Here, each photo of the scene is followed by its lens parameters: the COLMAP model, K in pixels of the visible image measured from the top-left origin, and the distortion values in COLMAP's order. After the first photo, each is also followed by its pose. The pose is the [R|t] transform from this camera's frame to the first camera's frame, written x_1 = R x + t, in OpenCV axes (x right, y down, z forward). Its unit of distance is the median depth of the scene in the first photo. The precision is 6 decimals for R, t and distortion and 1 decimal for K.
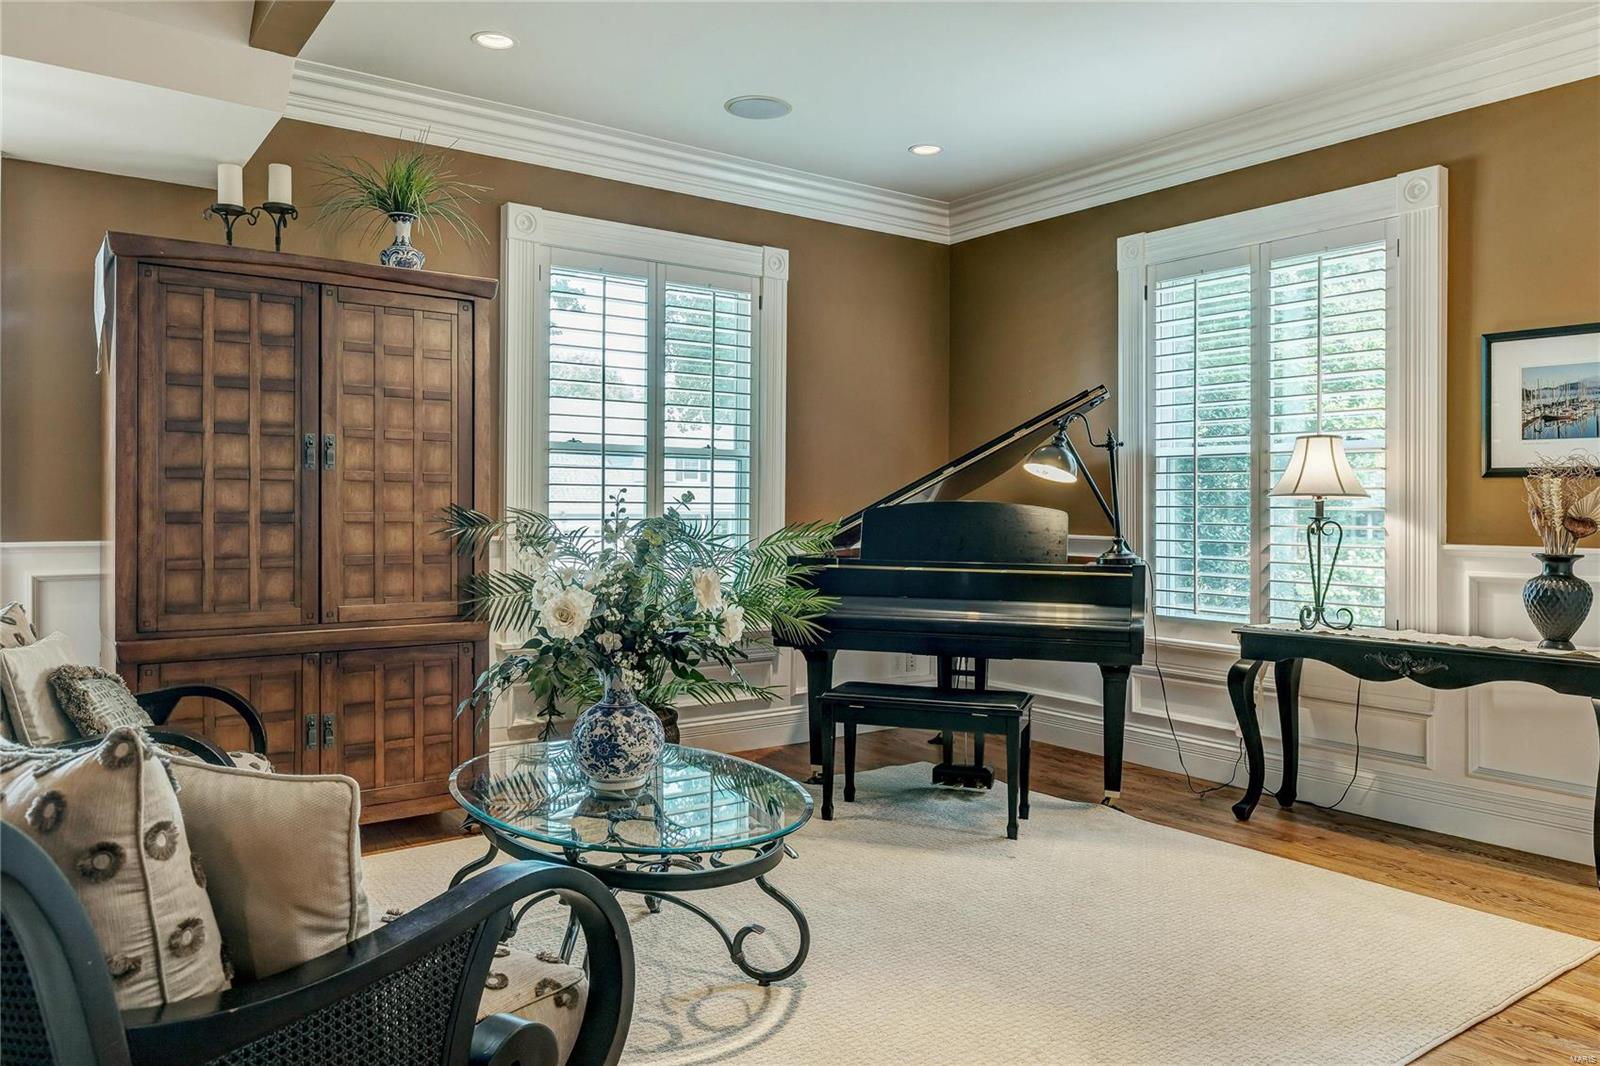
lens RADIAL K [[1113.9, 0, 801.1], [0, 1113.9, 522.5], [0, 0, 1]] dist [-0.003045, -0.001486]
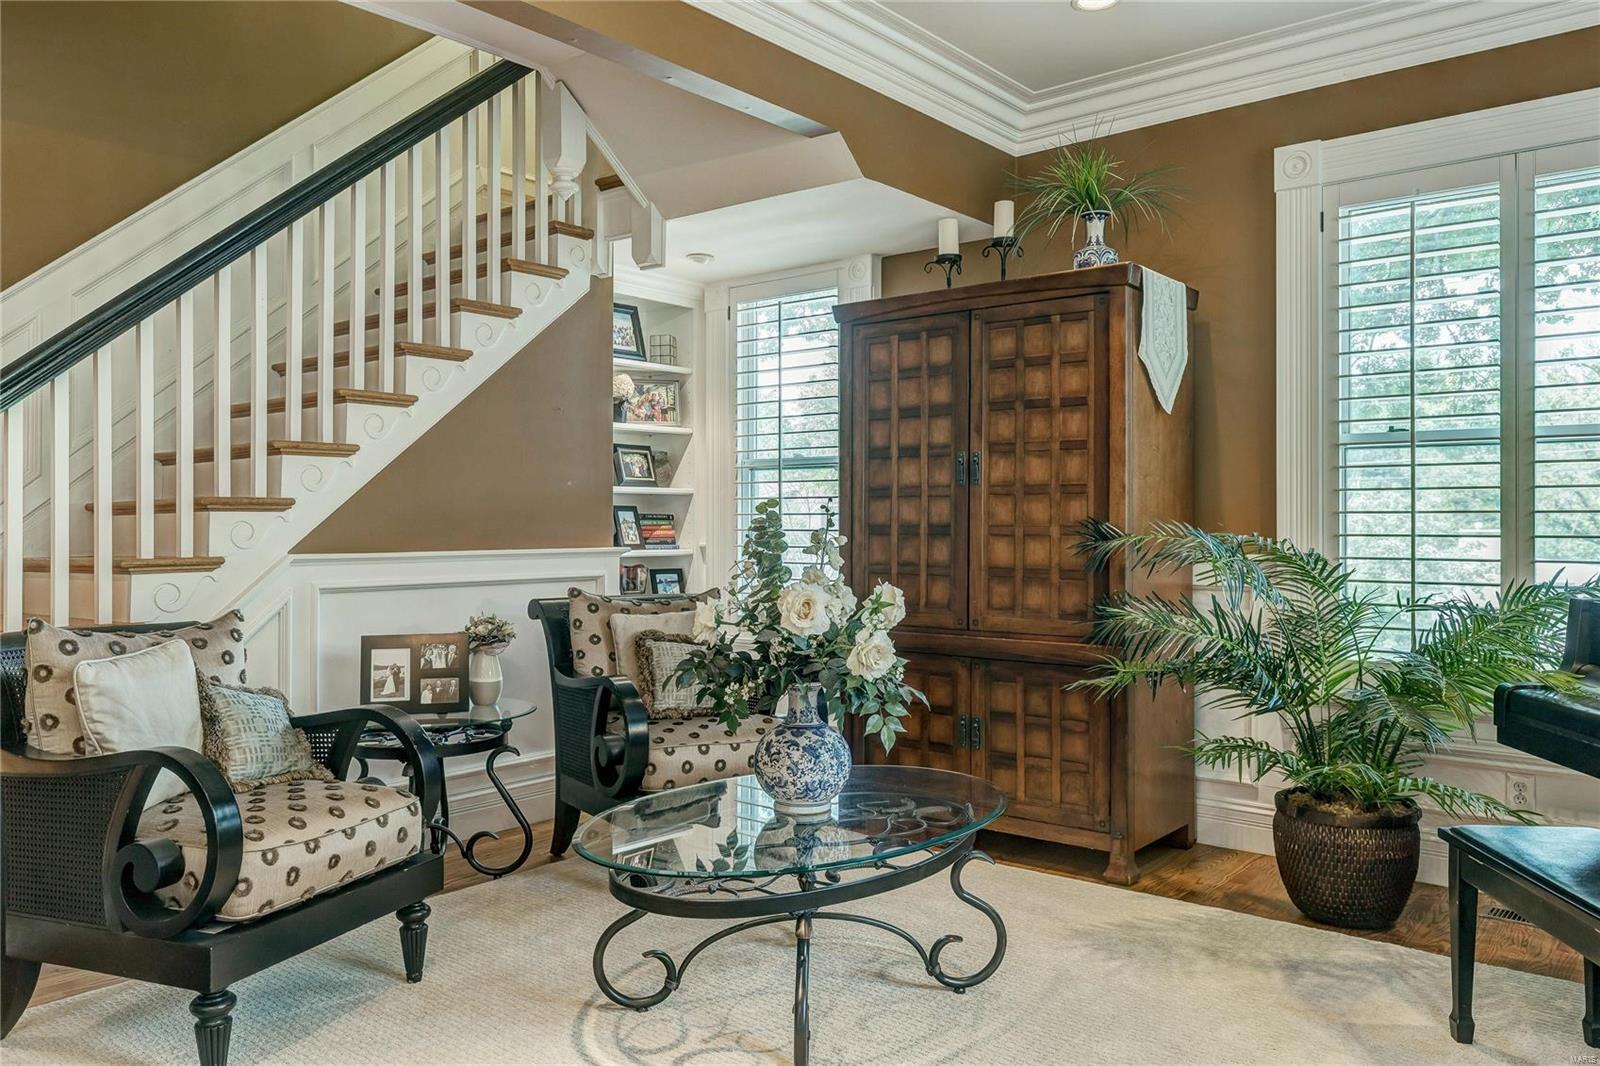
lens RADIAL K [[1163.4, 0, 800.0], [0, 1163.4, 533.0], [0, 0, 1]] dist [-0.006490, -0.003672]
pose [[0.248985, 0.002731, -0.968504, 0.594990], [-0.012281, 0.999925, -0.000338, 0.000633], [0.968430, 0.011978, 0.249000, 0.559888]]
